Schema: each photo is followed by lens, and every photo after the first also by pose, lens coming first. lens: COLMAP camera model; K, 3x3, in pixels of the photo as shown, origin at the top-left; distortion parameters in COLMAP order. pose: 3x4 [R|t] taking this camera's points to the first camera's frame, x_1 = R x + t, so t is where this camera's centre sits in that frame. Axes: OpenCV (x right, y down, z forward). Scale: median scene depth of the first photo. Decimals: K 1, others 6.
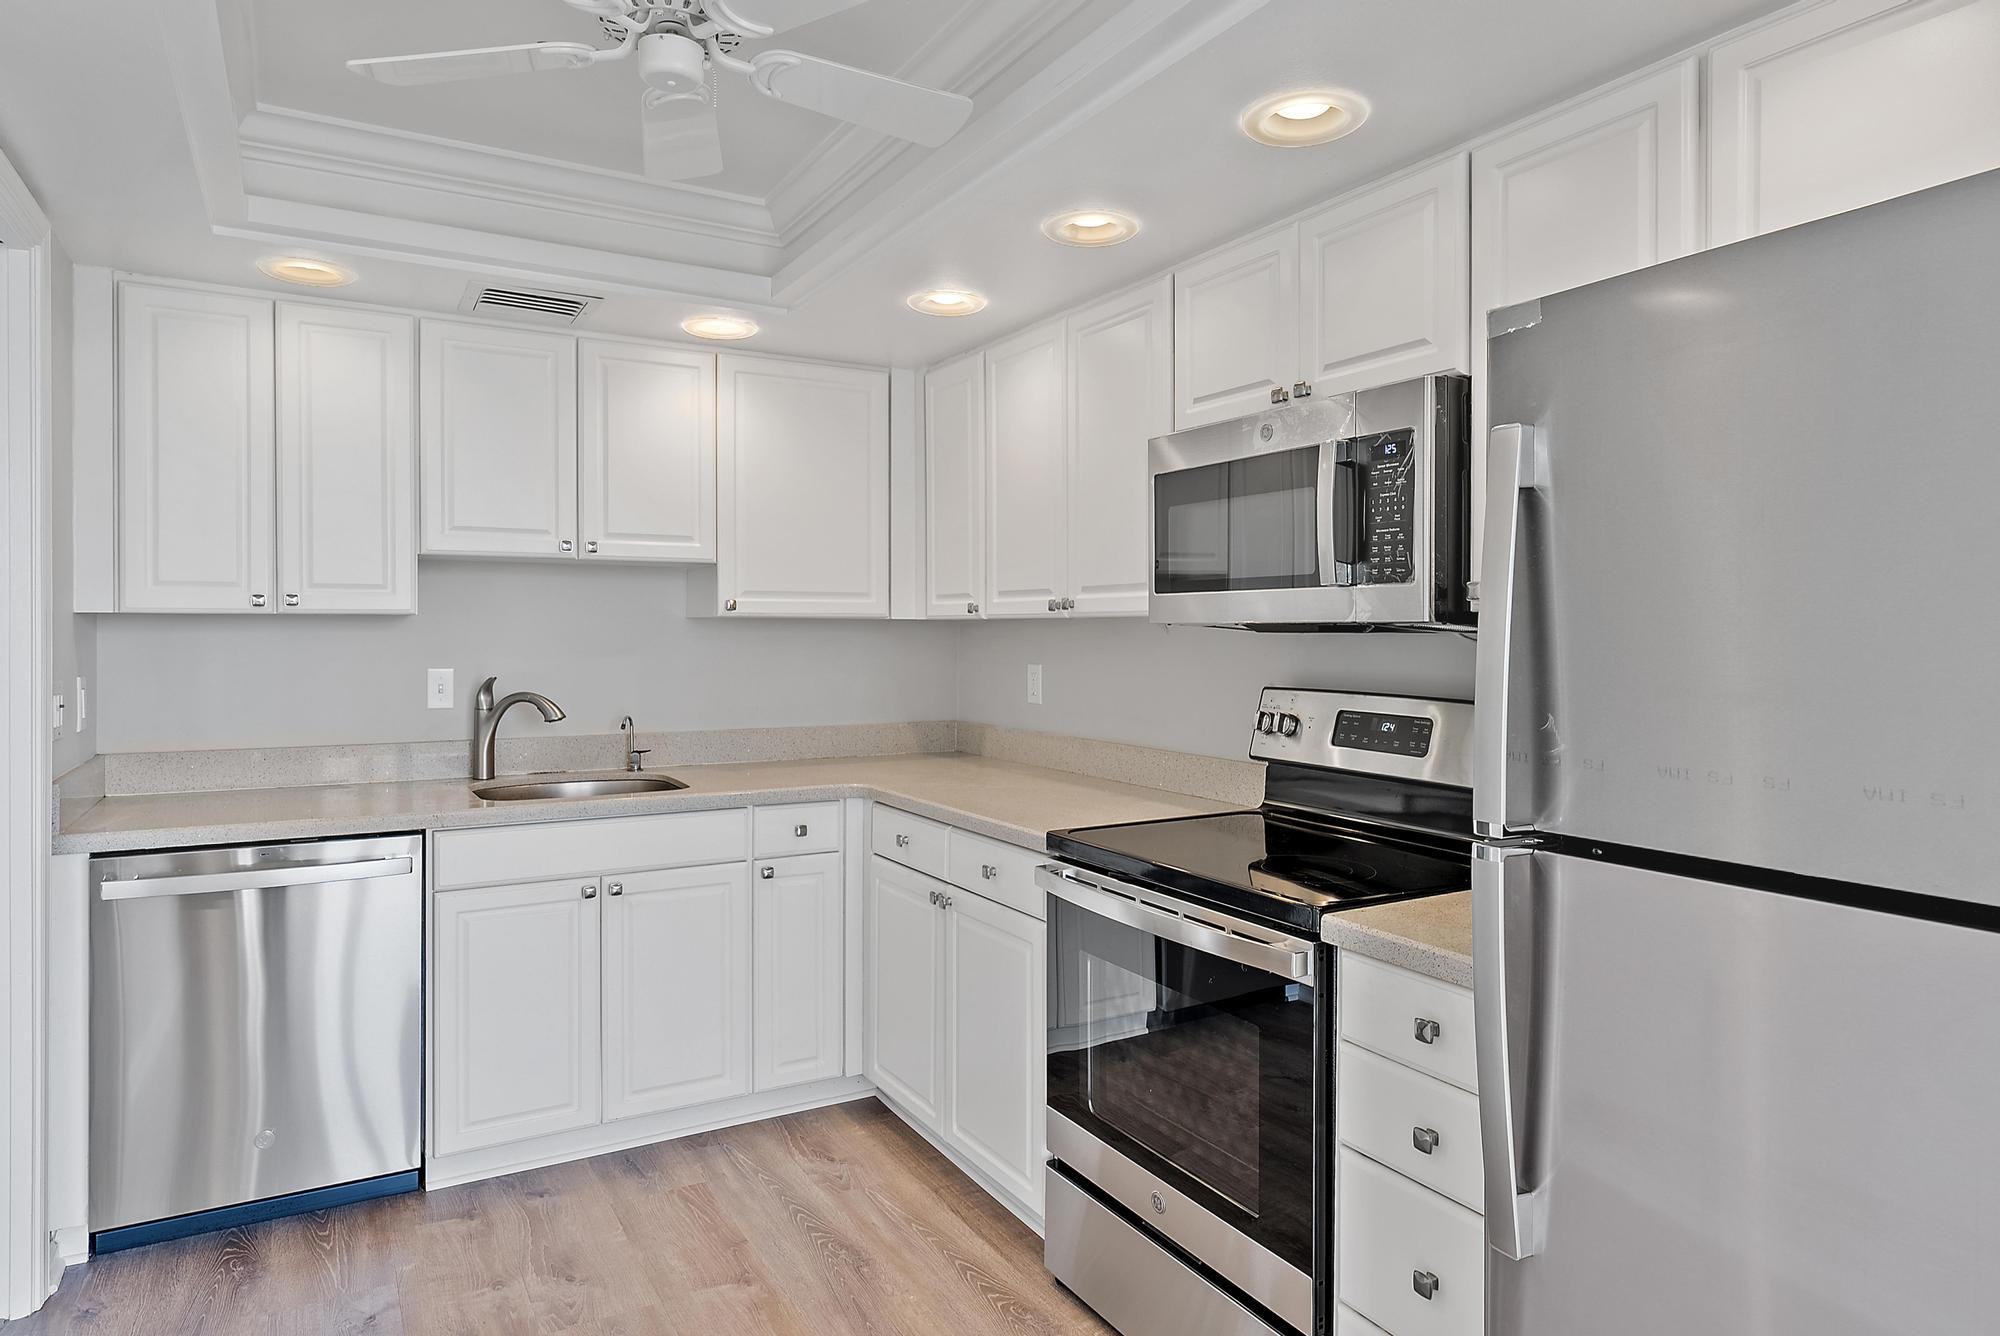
lens RADIAL K [[1204.4, 0, 991.9], [0, 1204.4, 653.0], [0, 0, 1]] dist [0.015652, -0.002974]
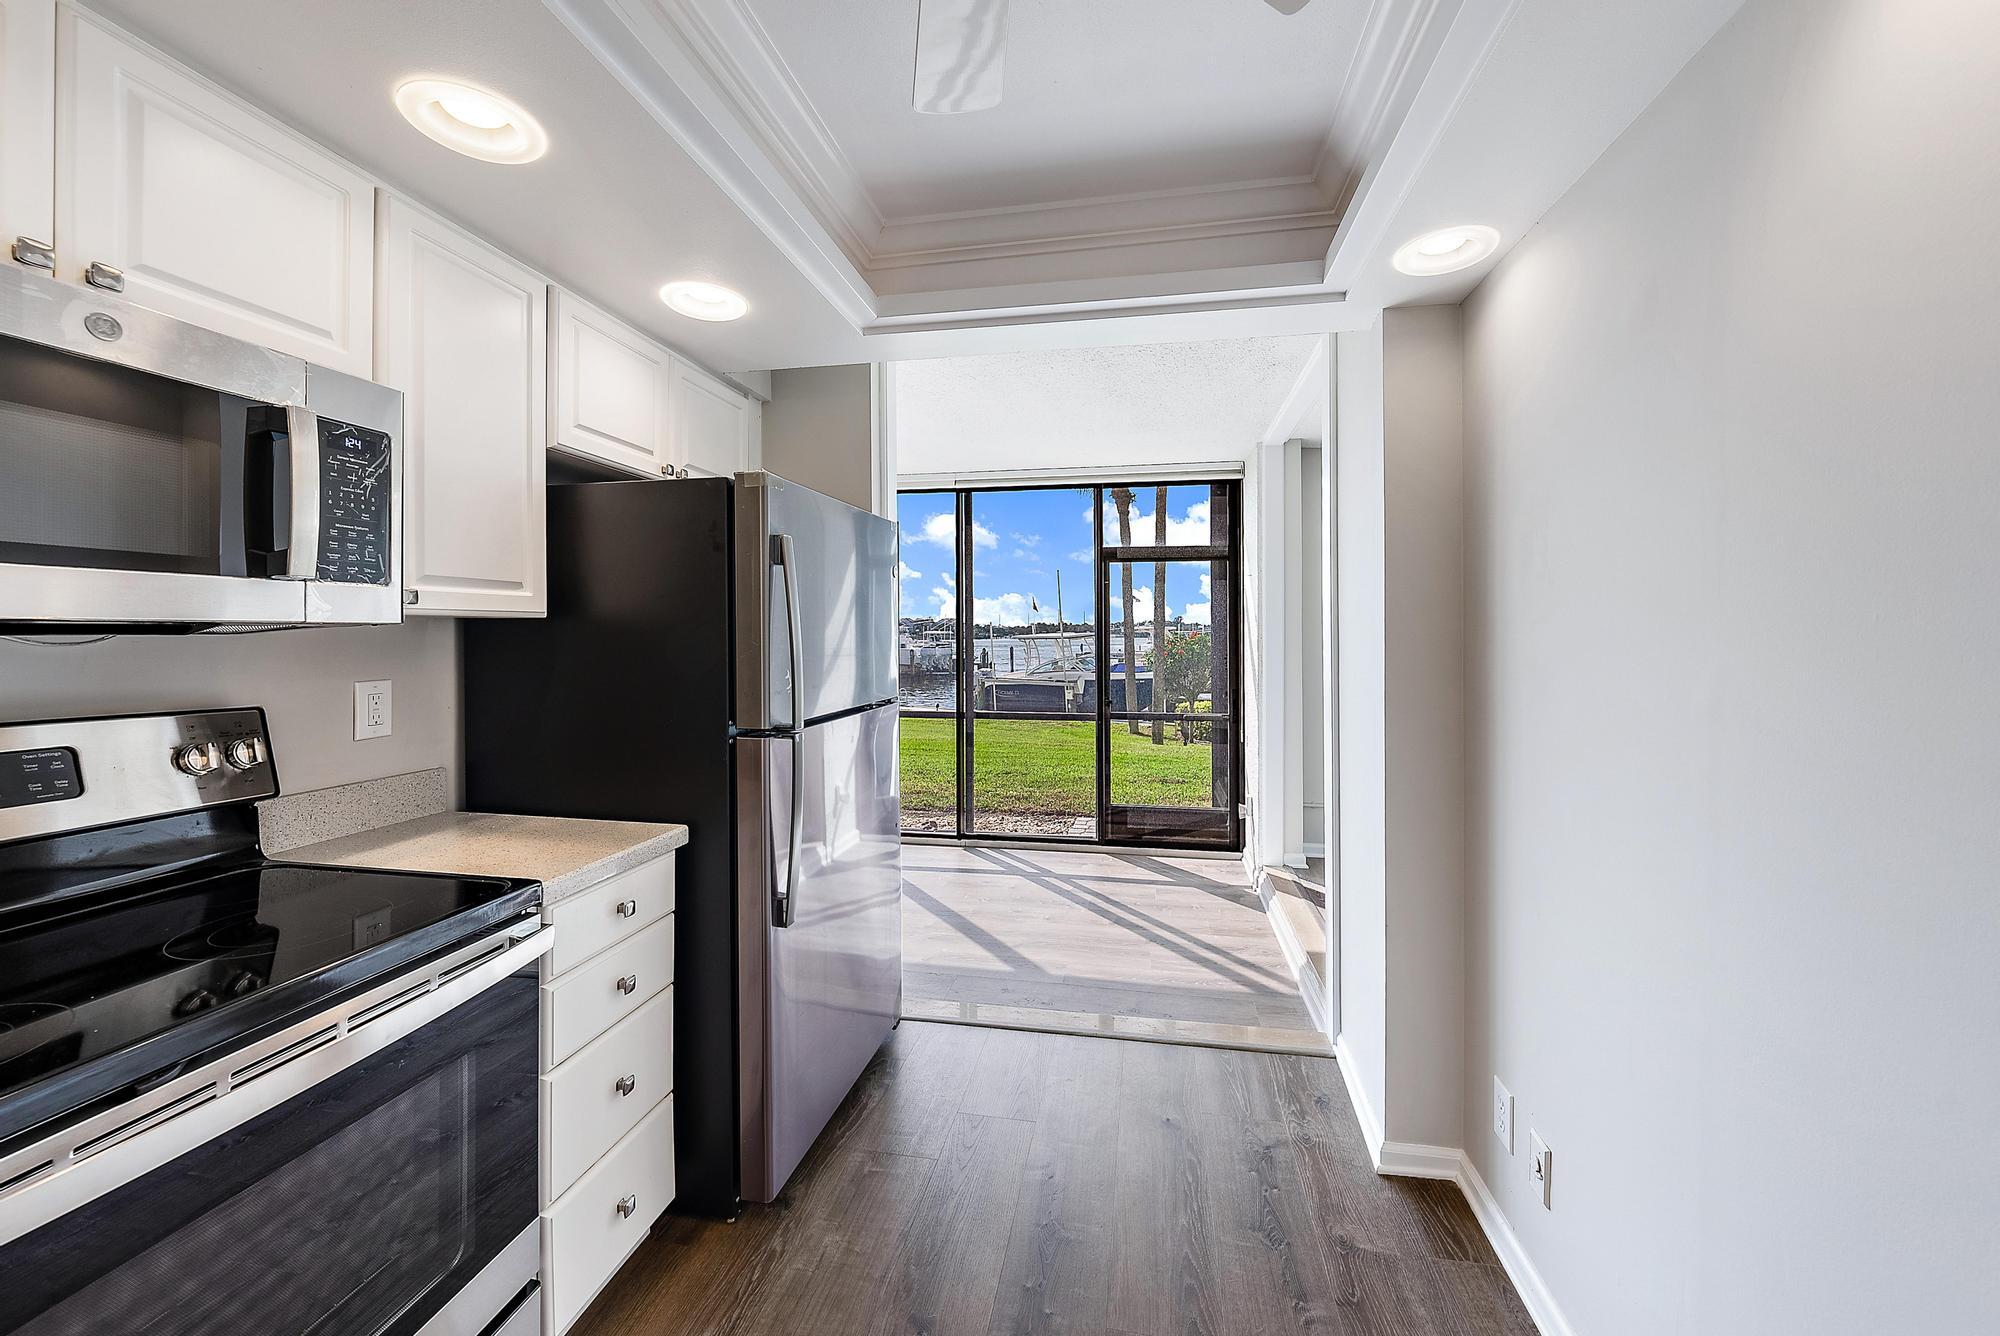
lens RADIAL K [[743.8, 0, 1028.0], [0, 743.8, 634.8], [0, 0, 1]] dist [-0.003371, 0.000060]
pose [[-0.776546, -0.007882, 0.630011, -0.353149], [0.005186, 0.999808, 0.018900, -0.019069], [-0.630039, 0.017944, -0.776356, 0.860437]]
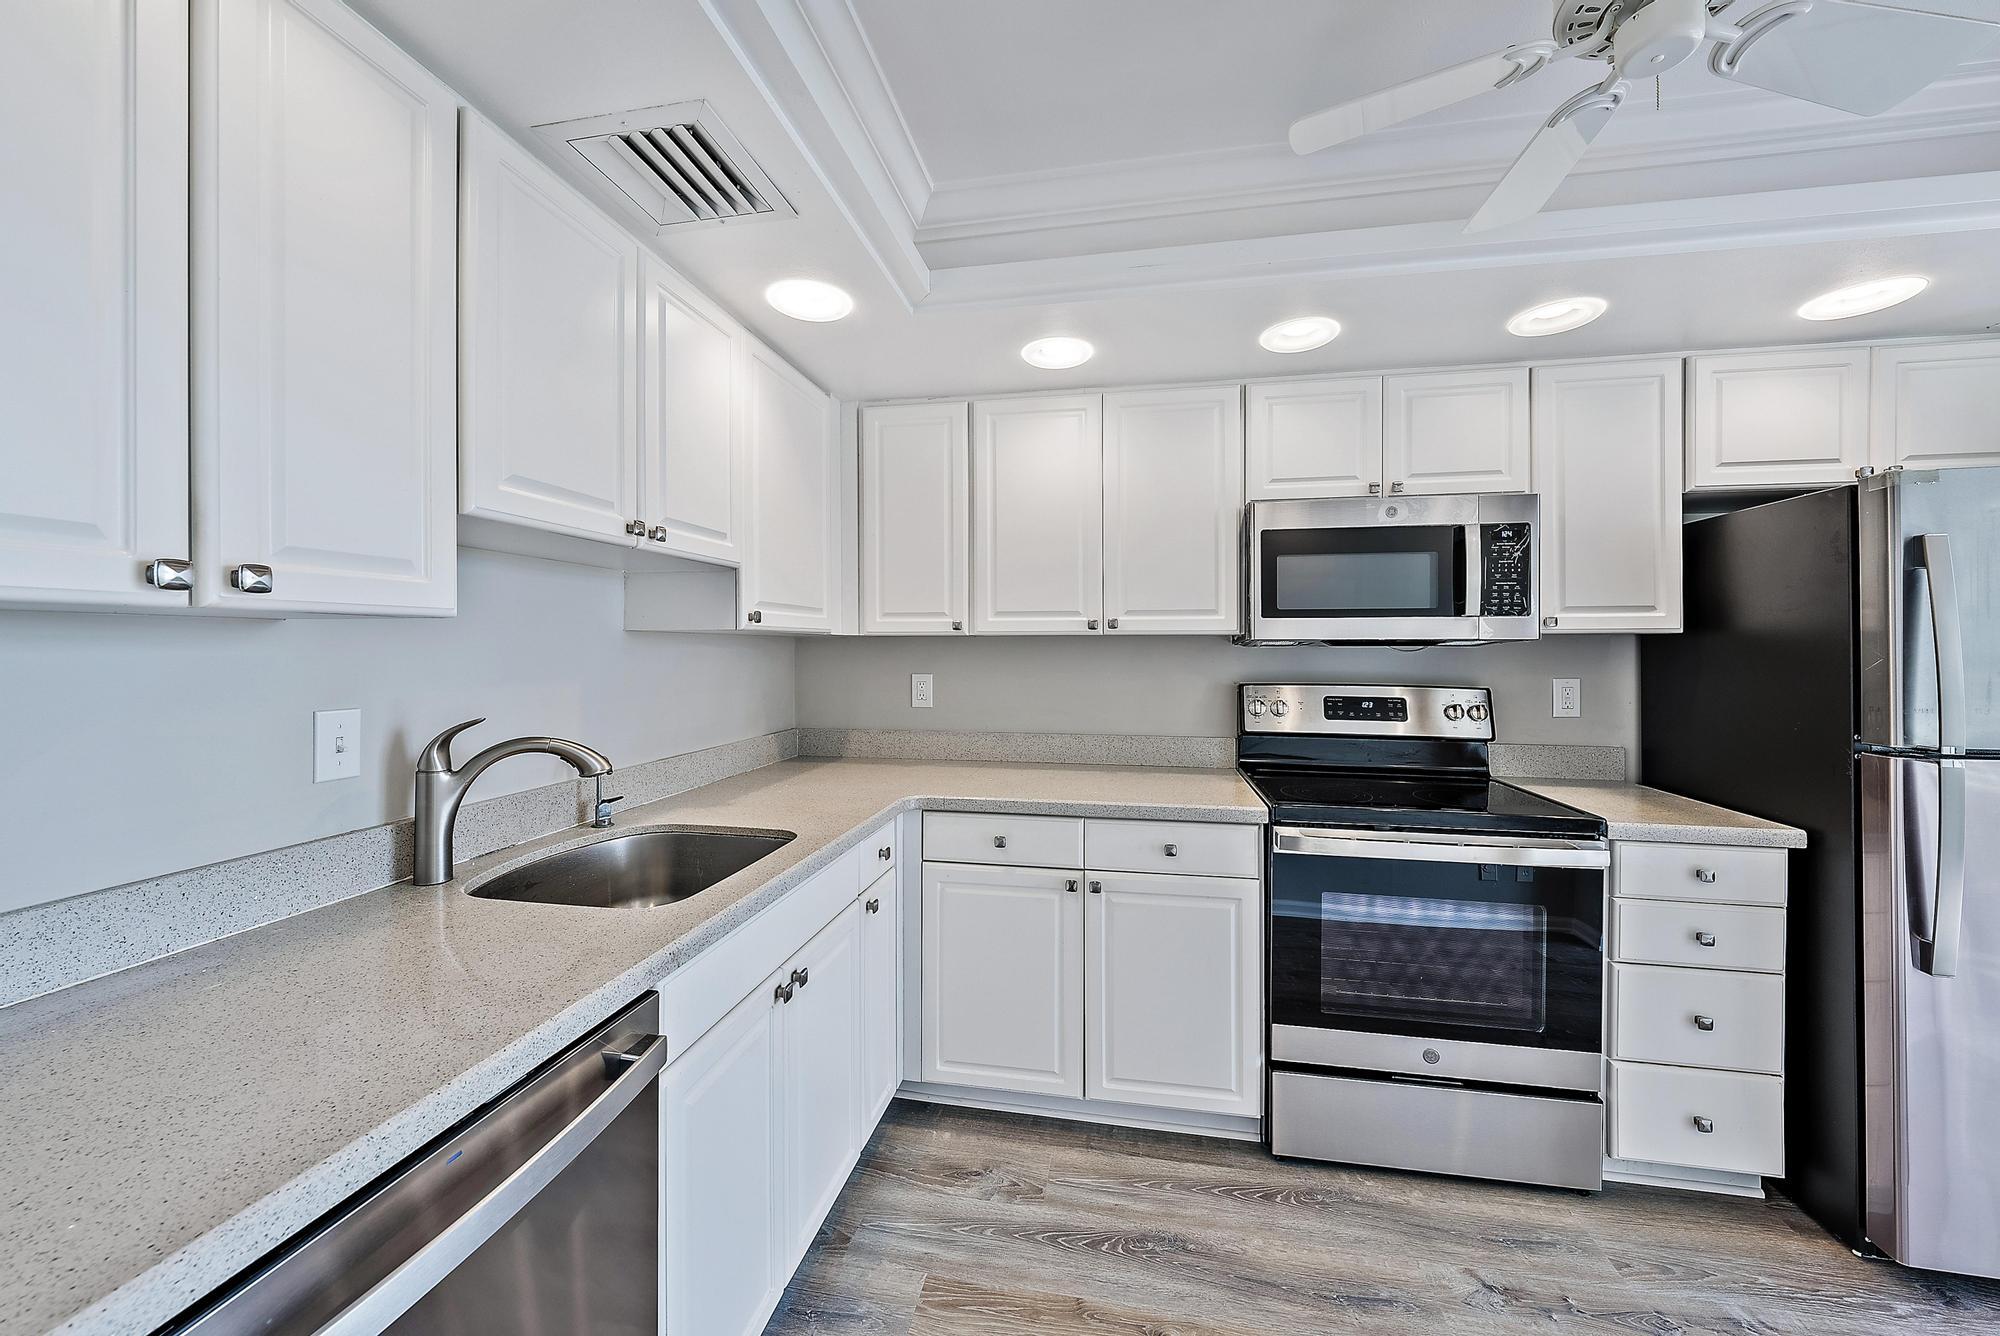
lens RADIAL K [[743.8, 0, 990.3], [0, 743.8, 652.5], [0, 0, 1]] dist [-0.003371, 0.000060]
pose [[0.642023, -0.008519, 0.766638, -0.687562], [0.015718, 0.999874, -0.002053, -0.012840], [-0.766524, 0.013368, 0.642076, 0.683889]]
